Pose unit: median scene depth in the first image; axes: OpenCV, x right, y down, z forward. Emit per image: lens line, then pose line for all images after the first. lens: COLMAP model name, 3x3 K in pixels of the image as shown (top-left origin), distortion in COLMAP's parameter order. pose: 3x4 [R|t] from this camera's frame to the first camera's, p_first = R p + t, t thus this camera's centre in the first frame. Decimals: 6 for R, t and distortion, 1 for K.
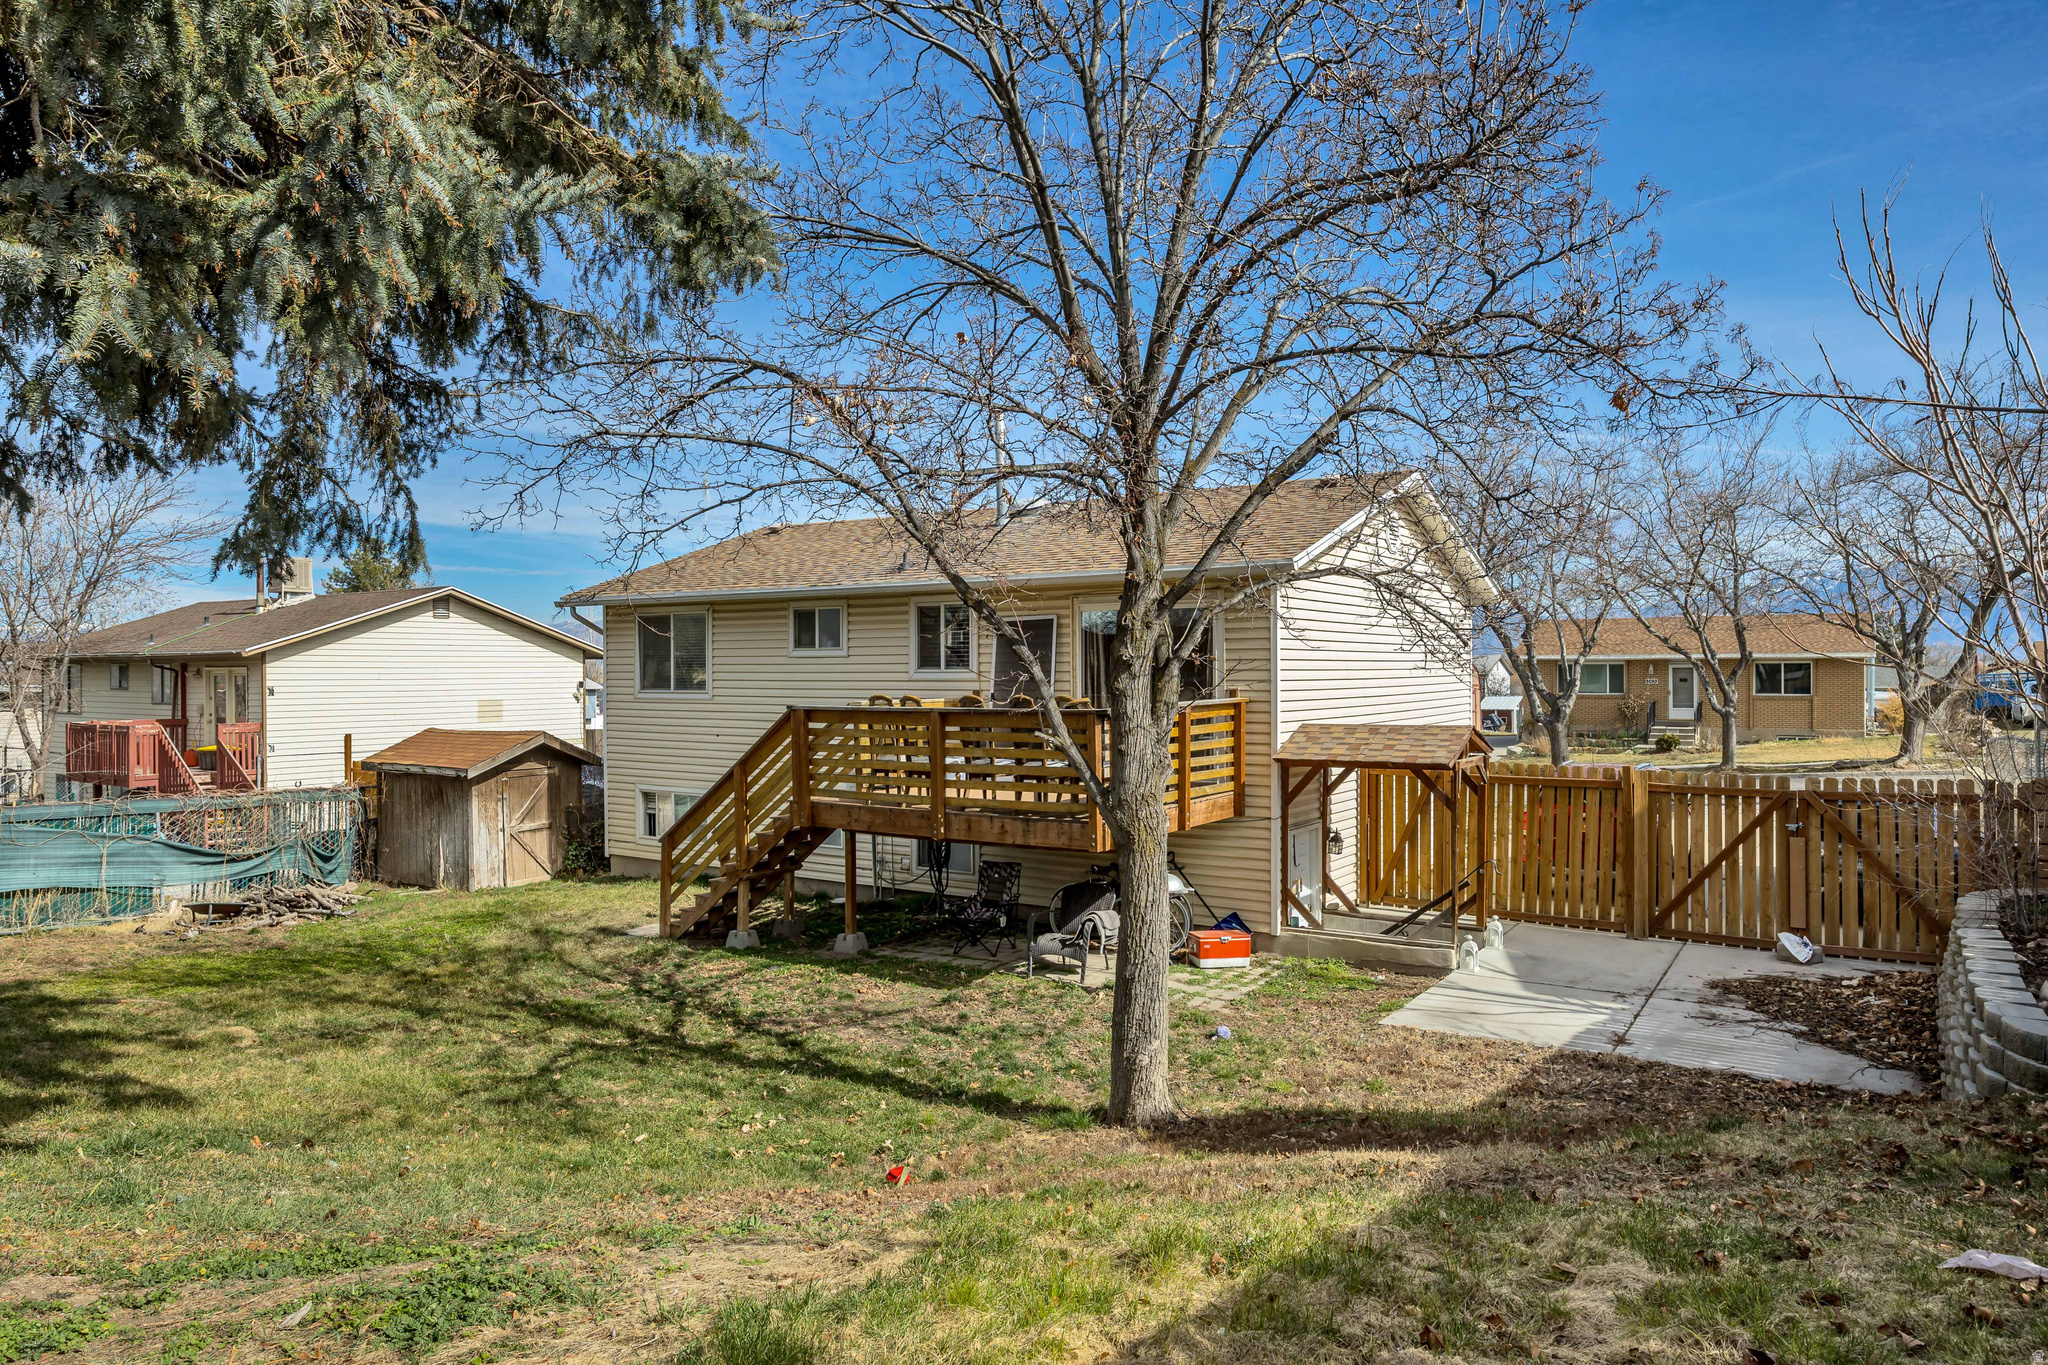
lens RADIAL K [[1281.3, 0, 1024.0], [0, 1281.3, 682.5], [0, 0, 1]] dist [0.003419, 0.001032]
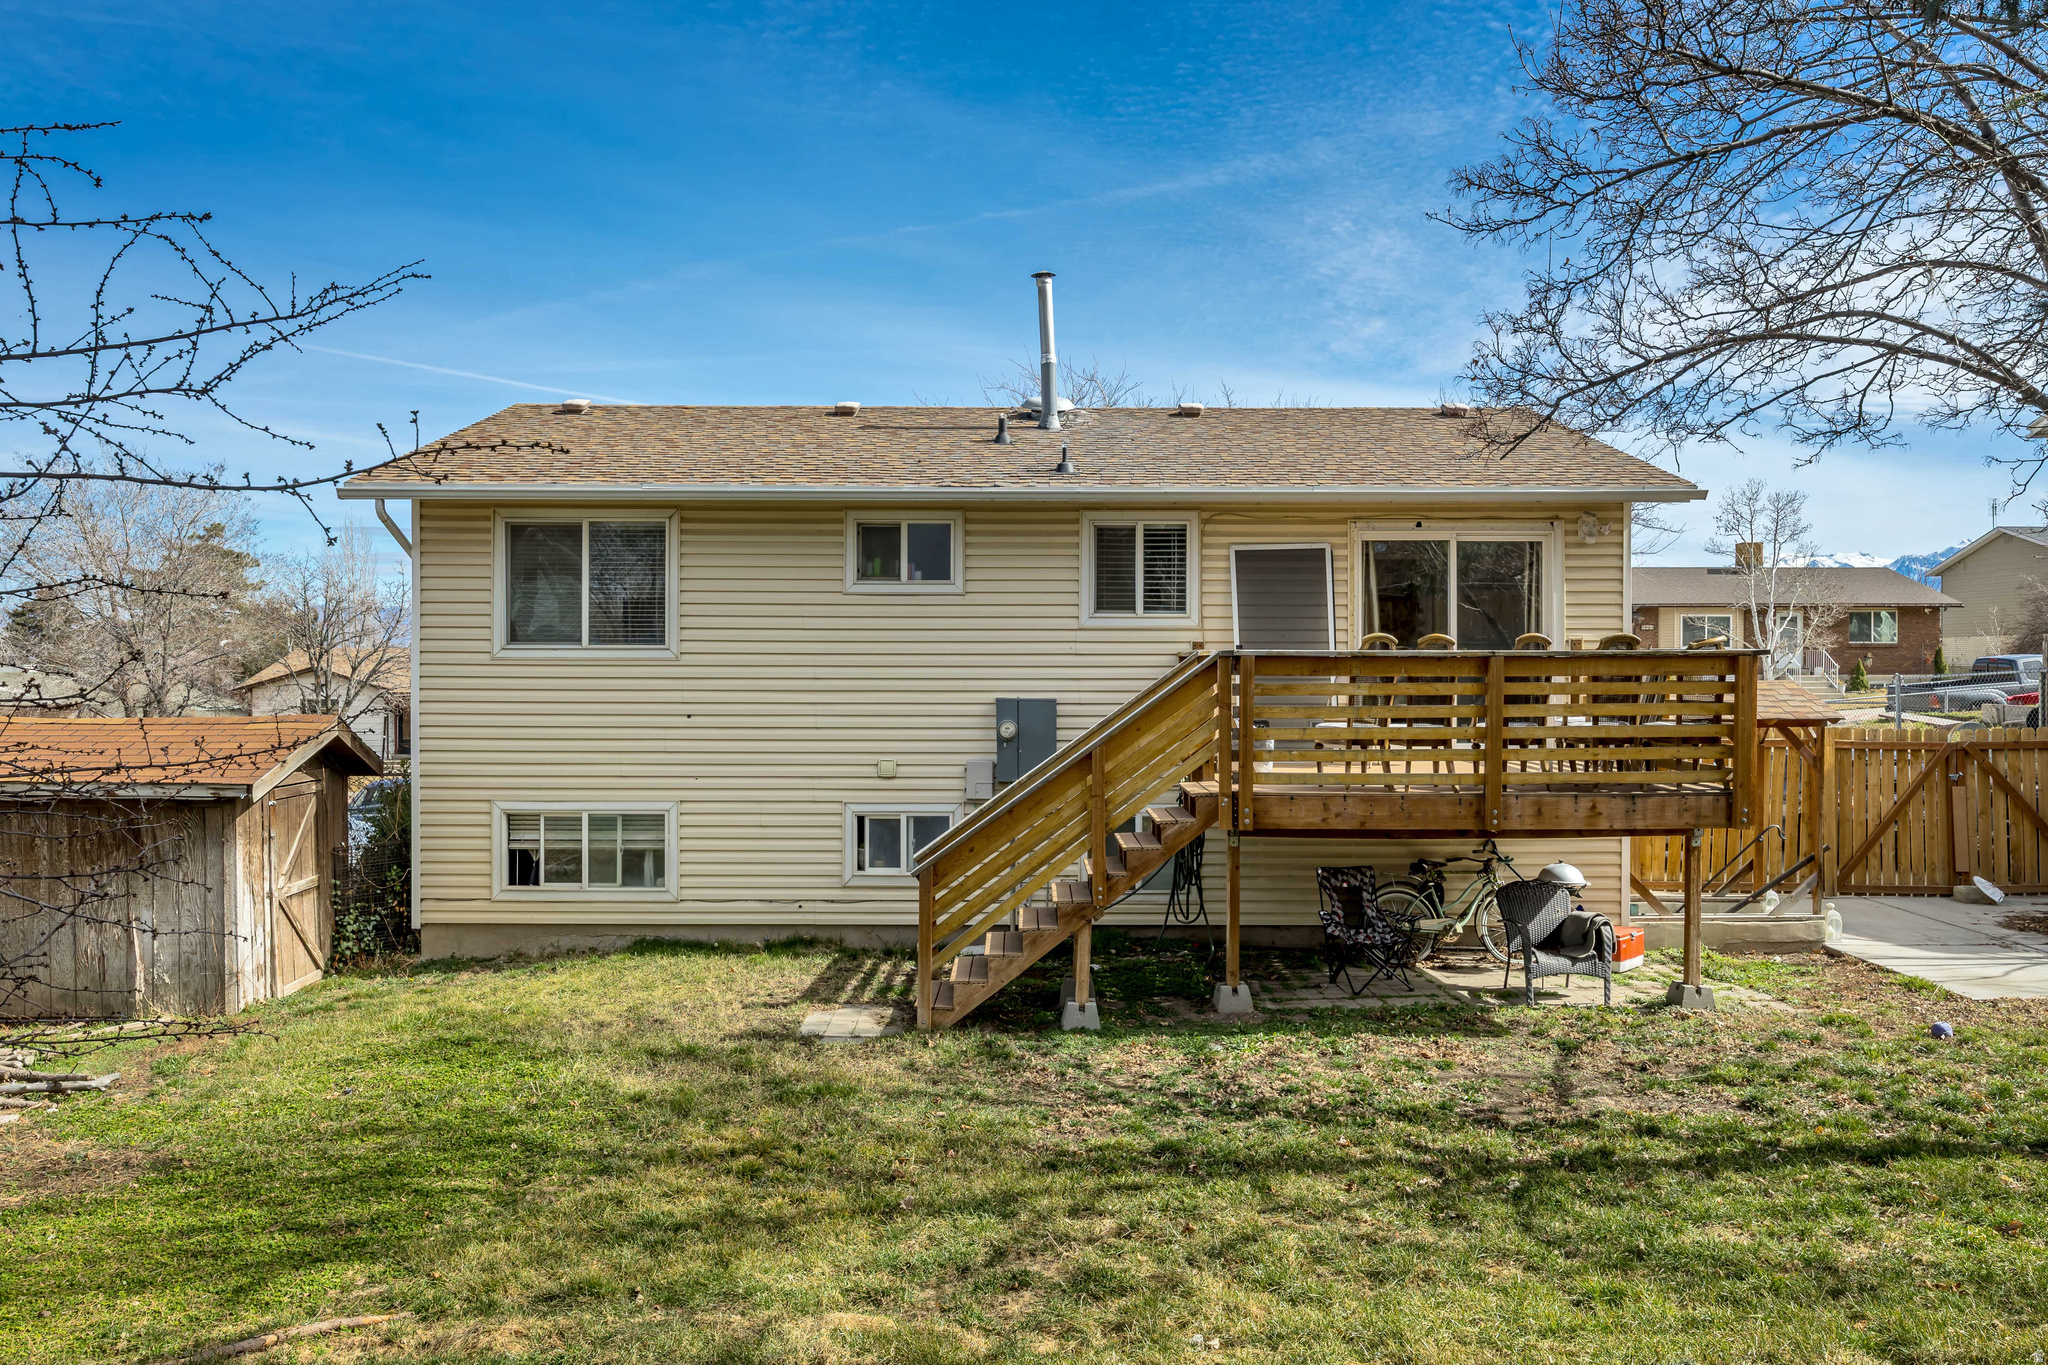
lens RADIAL K [[1414.3, 0, 1024.0], [0, 1414.3, 682.5], [0, 0, 1]] dist [-0.005139, -0.001018]
pose [[0.827908, 0.005435, 0.560837, -0.517911], [0.002844, 0.999899, -0.013889, 0.036701], [-0.560856, 0.013094, 0.827810, 0.350175]]
